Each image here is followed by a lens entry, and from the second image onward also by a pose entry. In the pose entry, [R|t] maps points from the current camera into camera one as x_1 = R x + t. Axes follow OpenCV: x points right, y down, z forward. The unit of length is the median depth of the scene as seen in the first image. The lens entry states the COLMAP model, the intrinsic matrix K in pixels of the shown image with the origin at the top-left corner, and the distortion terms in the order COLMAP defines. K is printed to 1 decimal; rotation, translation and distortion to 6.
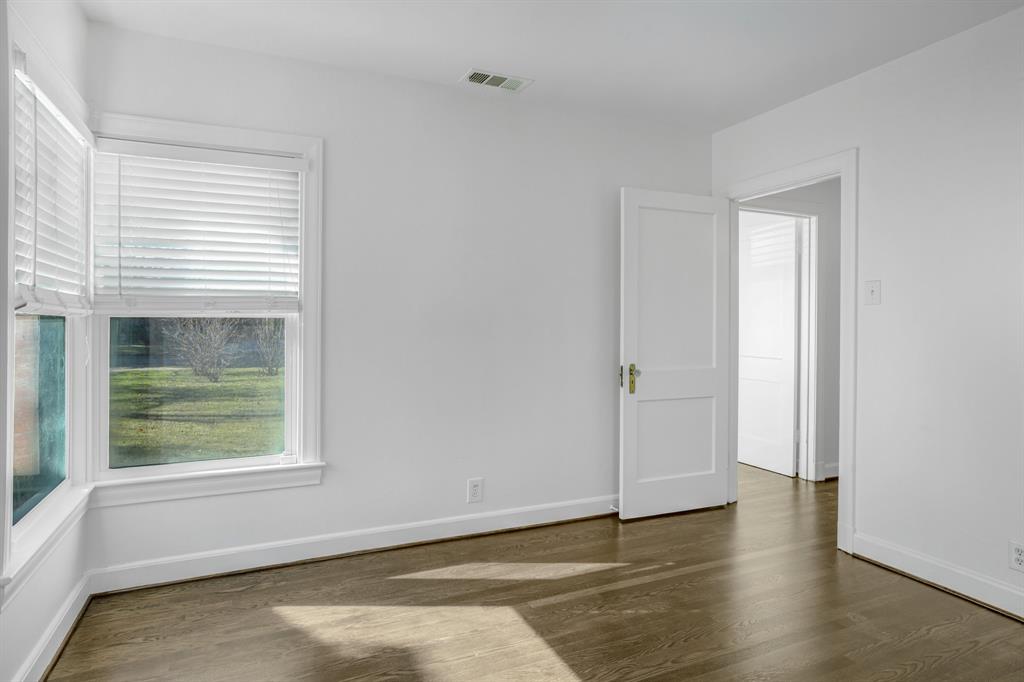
lens RADIAL K [[570.1, 0, 510.6], [0, 570.1, 330.5], [0, 0, 1]] dist [-0.000296, 0.000427]
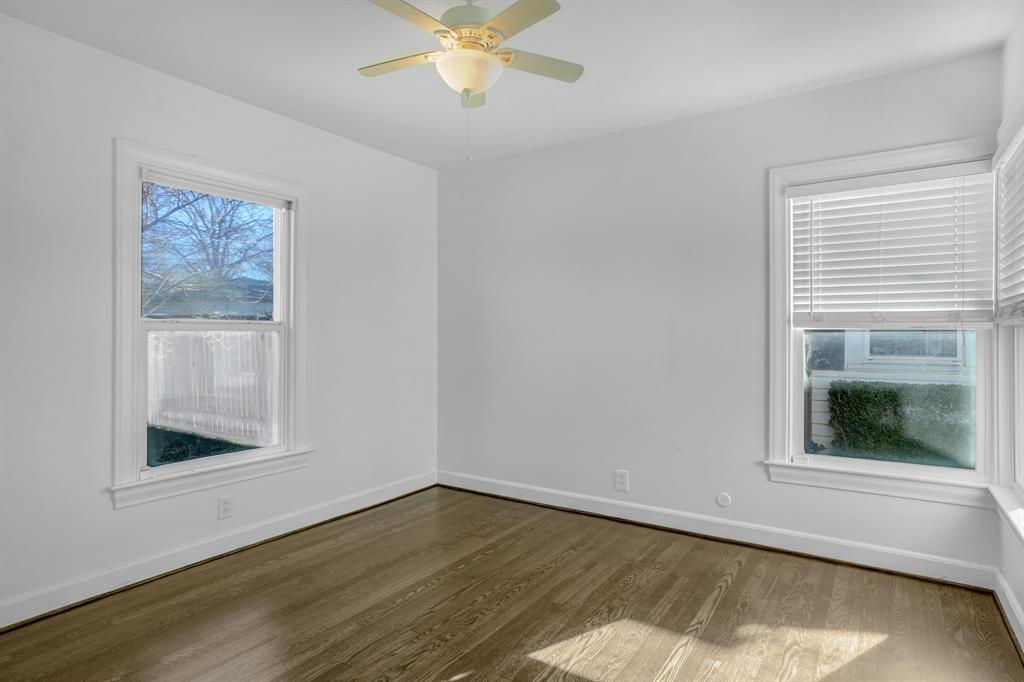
lens RADIAL K [[570.1, 0, 510.6], [0, 570.1, 330.5], [0, 0, 1]] dist [-0.000296, 0.000427]
pose [[-0.852350, -0.006456, -0.522931, 0.662470], [-0.006855, 0.999976, -0.001172, -0.017852], [0.522926, 0.002586, -0.852374, 1.583031]]
